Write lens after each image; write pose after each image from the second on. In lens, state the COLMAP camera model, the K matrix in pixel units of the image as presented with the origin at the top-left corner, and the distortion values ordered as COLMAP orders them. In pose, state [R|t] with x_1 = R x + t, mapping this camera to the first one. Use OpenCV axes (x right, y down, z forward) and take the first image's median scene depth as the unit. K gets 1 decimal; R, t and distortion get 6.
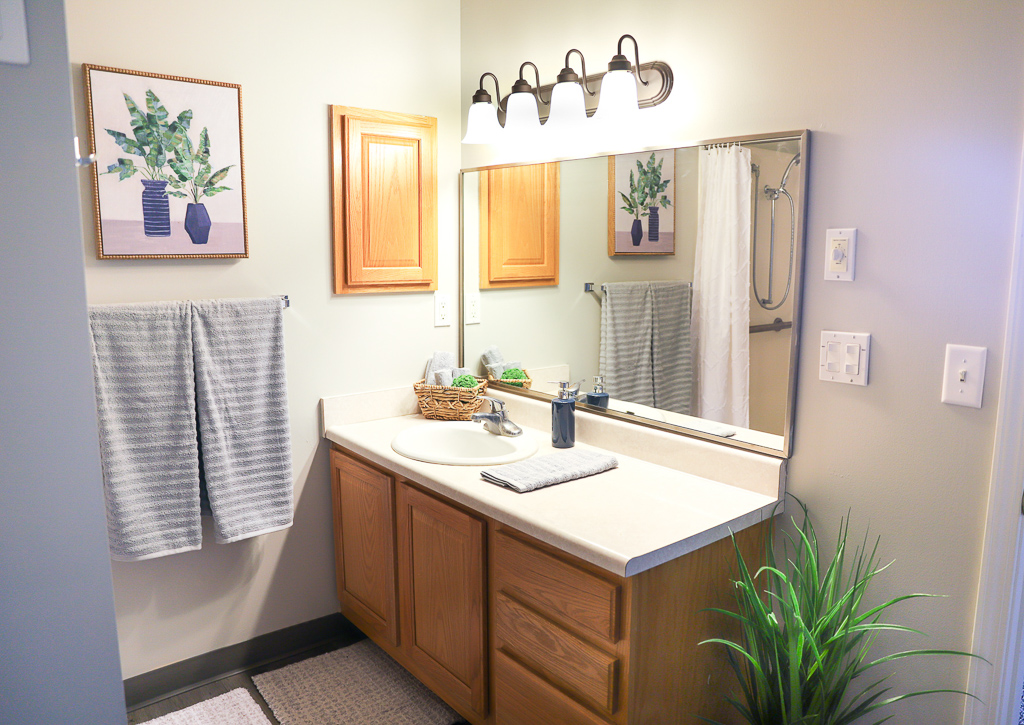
lens RADIAL K [[743.9, 0, 543.0], [0, 743.9, 359.0], [0, 0, 1]] dist [-0.099393, 0.041605]
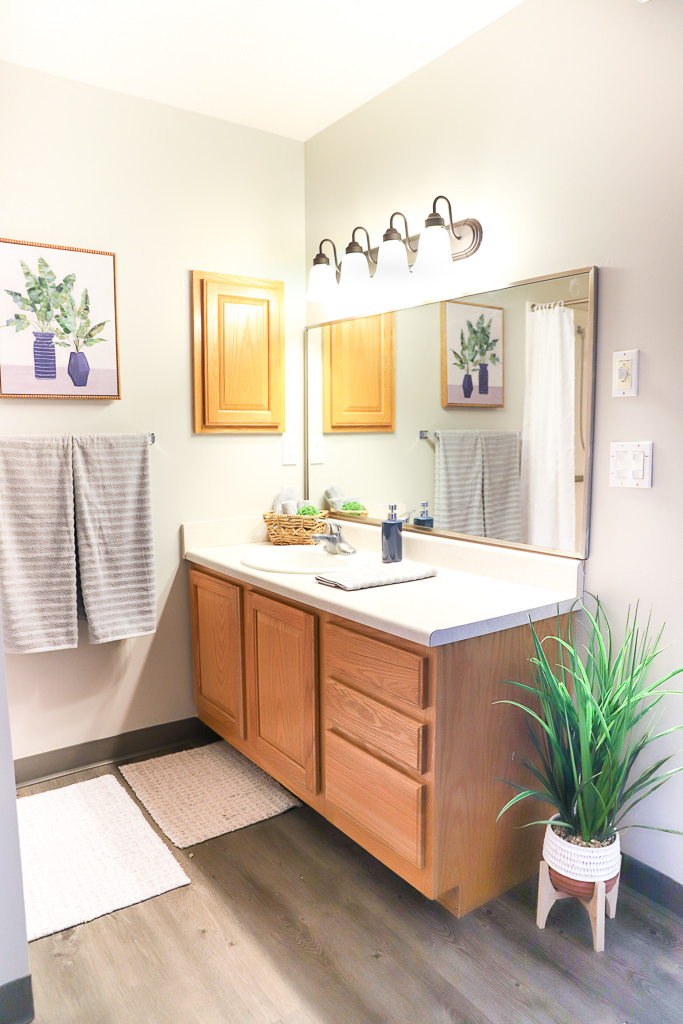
lens RADIAL K [[701.7, 0, 341.5], [0, 701.7, 512.0], [0, 0, 1]] dist [-0.096805, 0.002261]
pose [[0.996254, -0.002173, -0.086450, 0.043525], [-0.000679, 0.999457, -0.032949, 0.076874], [0.086475, 0.032884, 0.995711, -0.065218]]
